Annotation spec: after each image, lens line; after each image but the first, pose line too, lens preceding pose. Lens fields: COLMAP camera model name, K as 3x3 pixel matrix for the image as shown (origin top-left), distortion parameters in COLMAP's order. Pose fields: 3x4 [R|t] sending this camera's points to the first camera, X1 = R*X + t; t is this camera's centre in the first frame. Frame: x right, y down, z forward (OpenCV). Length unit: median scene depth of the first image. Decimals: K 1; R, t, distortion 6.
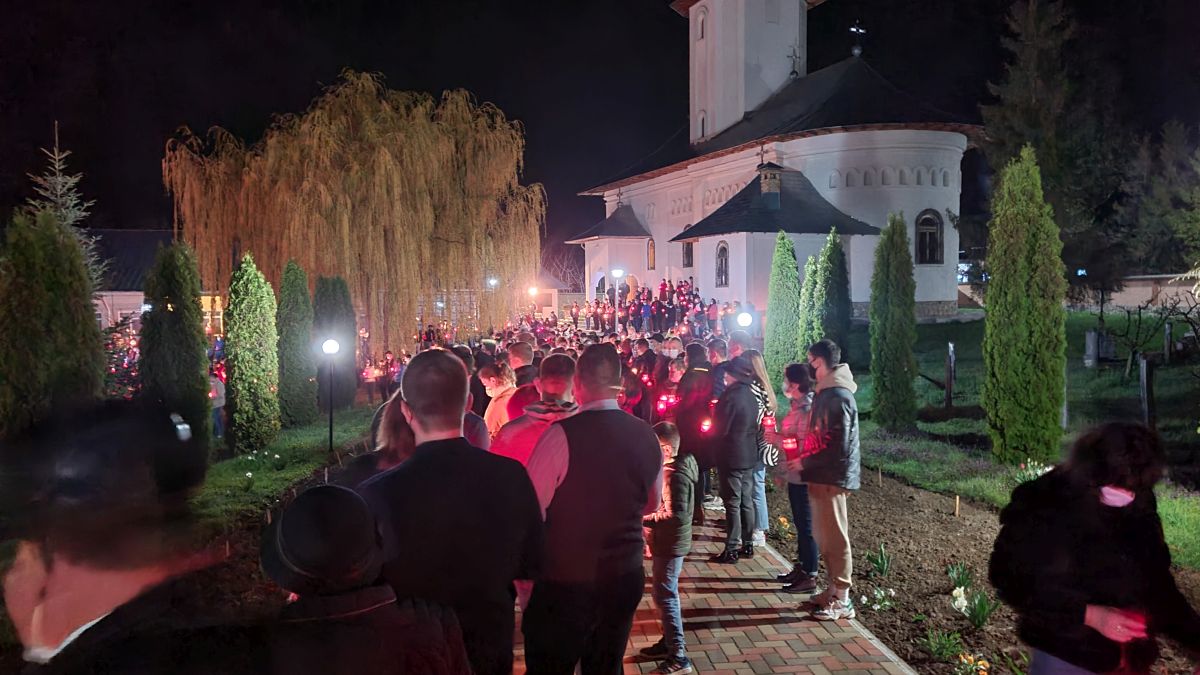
lens RADIAL K [[901.5, 0, 600.0], [0, 901.5, 337.5], [0, 0, 1]] dist [-0.000789, -0.001888]
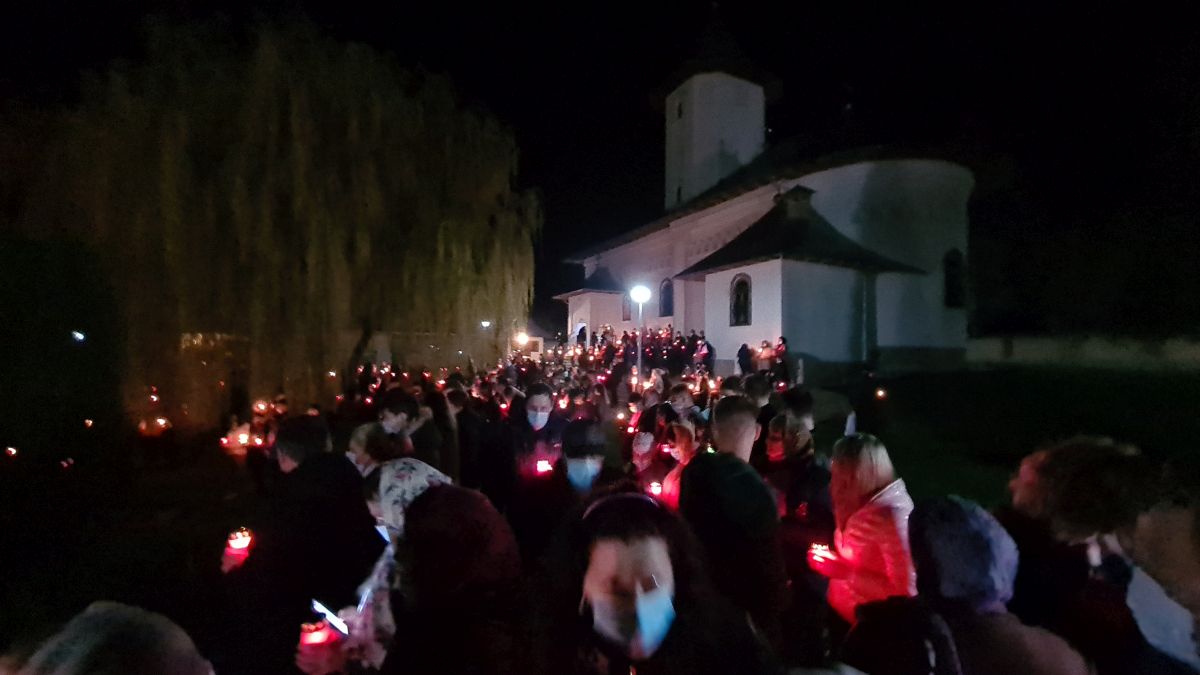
lens RADIAL K [[490.8, 0, 600.0], [0, 490.8, 337.5], [0, 0, 1]] dist [-0.000795, -0.000415]
pose [[0.996230, 0.026977, 0.082444, -0.039445], [-0.020378, 0.996598, -0.079860, -0.003018], [-0.084318, 0.077879, 0.993391, 0.518521]]
